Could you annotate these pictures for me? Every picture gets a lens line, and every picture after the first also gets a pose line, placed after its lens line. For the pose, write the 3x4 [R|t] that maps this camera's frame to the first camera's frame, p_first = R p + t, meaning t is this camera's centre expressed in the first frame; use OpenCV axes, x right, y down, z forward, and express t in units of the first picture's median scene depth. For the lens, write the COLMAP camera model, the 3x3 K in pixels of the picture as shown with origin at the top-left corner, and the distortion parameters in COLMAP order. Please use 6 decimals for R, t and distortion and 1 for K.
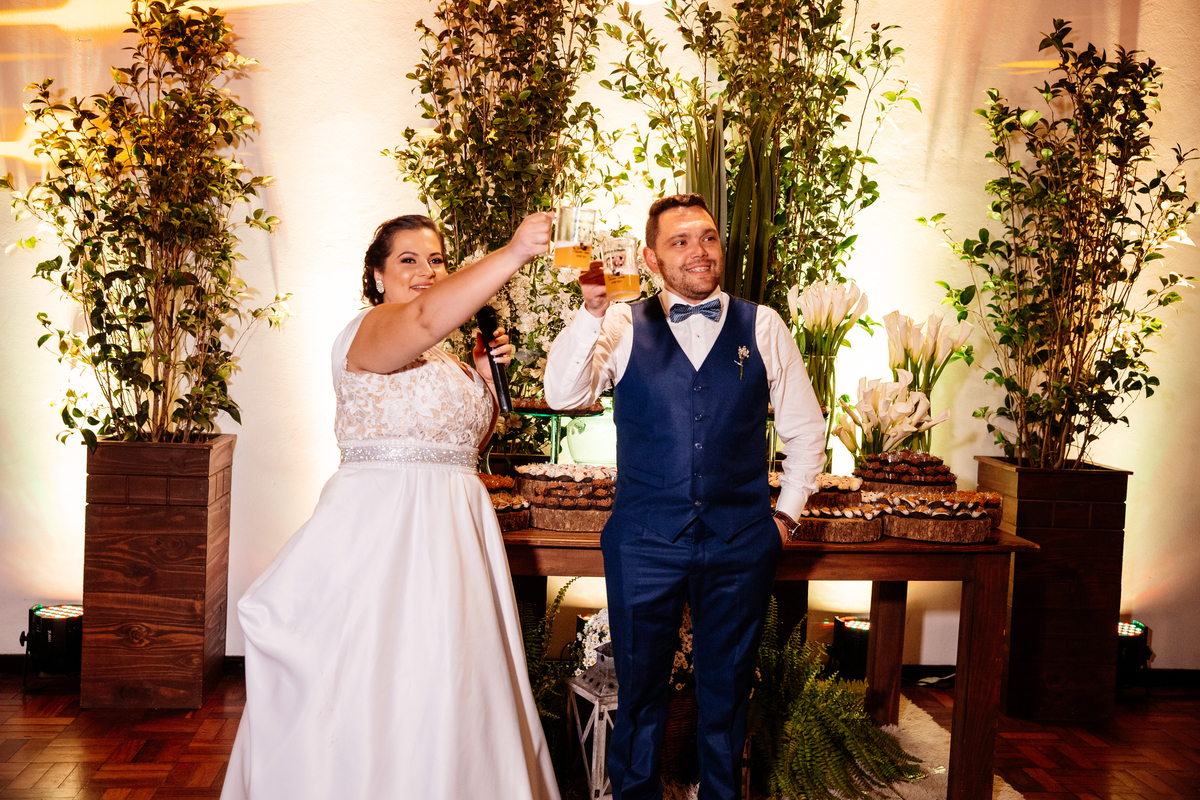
lens RADIAL K [[1159.4, 0, 600.0], [0, 1159.4, 400.0], [0, 0, 1]] dist [0.008925, 0.027149]
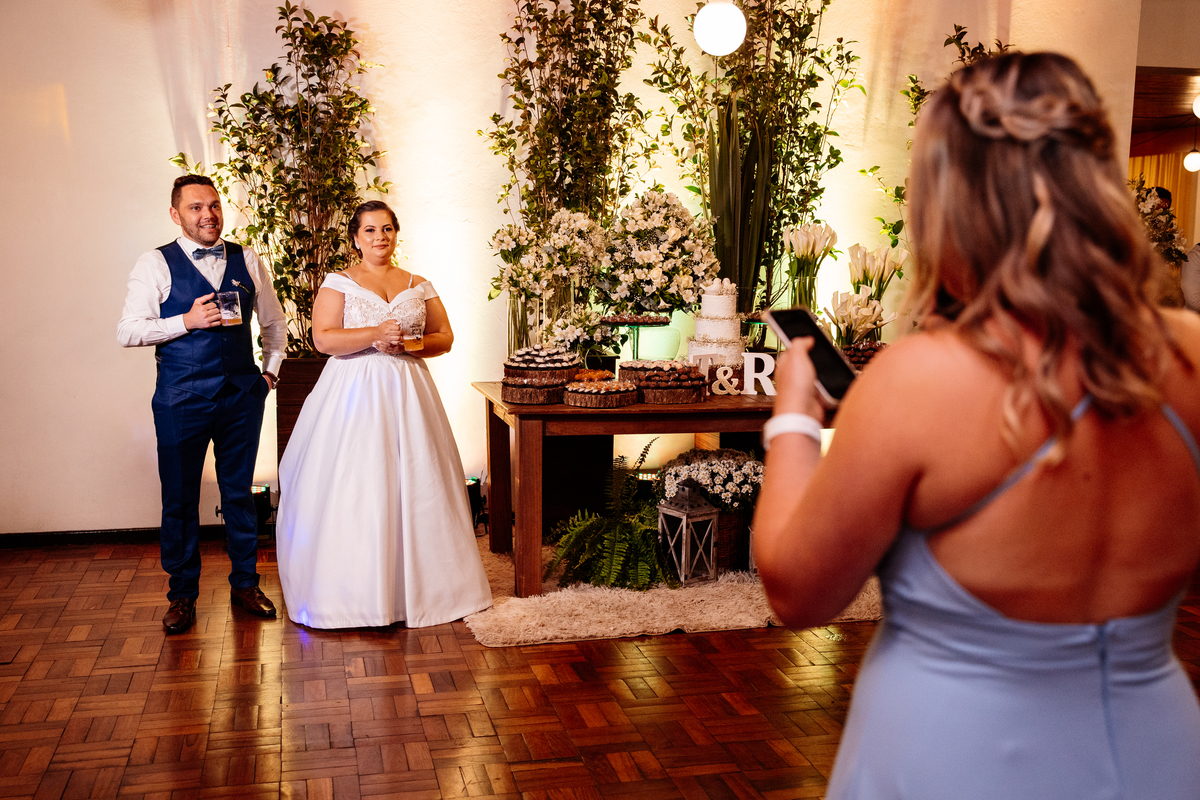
lens RADIAL K [[1233.9, 0, 600.0], [0, 1233.9, 400.0], [0, 0, 1]] dist [-0.006319, -0.018755]
pose [[0.990141, -0.045323, 0.132539, -0.251118], [0.035033, 0.996261, 0.078971, -0.015529], [-0.135623, -0.073550, 0.988027, -0.436528]]
